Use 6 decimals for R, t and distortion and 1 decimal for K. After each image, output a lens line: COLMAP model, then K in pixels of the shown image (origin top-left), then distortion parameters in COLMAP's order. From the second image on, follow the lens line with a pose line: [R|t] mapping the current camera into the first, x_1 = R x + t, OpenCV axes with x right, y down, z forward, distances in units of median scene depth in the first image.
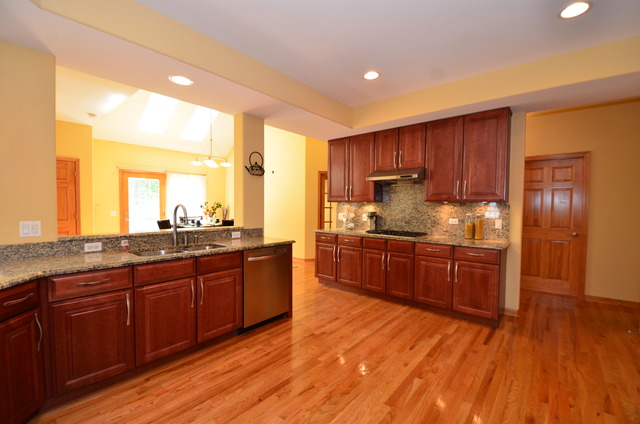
lens RADIAL K [[277.7, 0, 317.6], [0, 277.7, 214.5], [0, 0, 1]] dist [-0.001896, -0.006974]
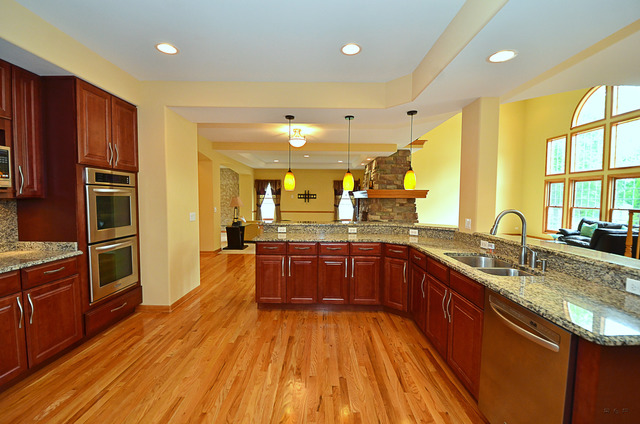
lens RADIAL K [[277.7, 0, 317.2], [0, 277.7, 213.1], [0, 0, 1]] dist [-0.001896, -0.006974]
pose [[-0.776093, 0.017933, -0.630363, 0.427674], [-0.034428, 0.996900, 0.070747, -0.065124], [0.629678, 0.076608, -0.773070, 1.291150]]
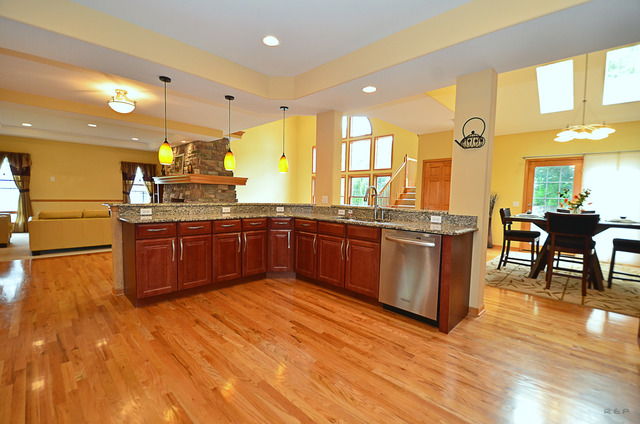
lens RADIAL K [[277.7, 0, 323.9], [0, 277.7, 216.2], [0, 0, 1]] dist [-0.001896, -0.006974]
pose [[-0.073706, 0.063330, -0.995267, 0.828937], [-0.057461, 0.996054, 0.067636, 0.028420], [0.995623, 0.062174, -0.069777, 0.894802]]
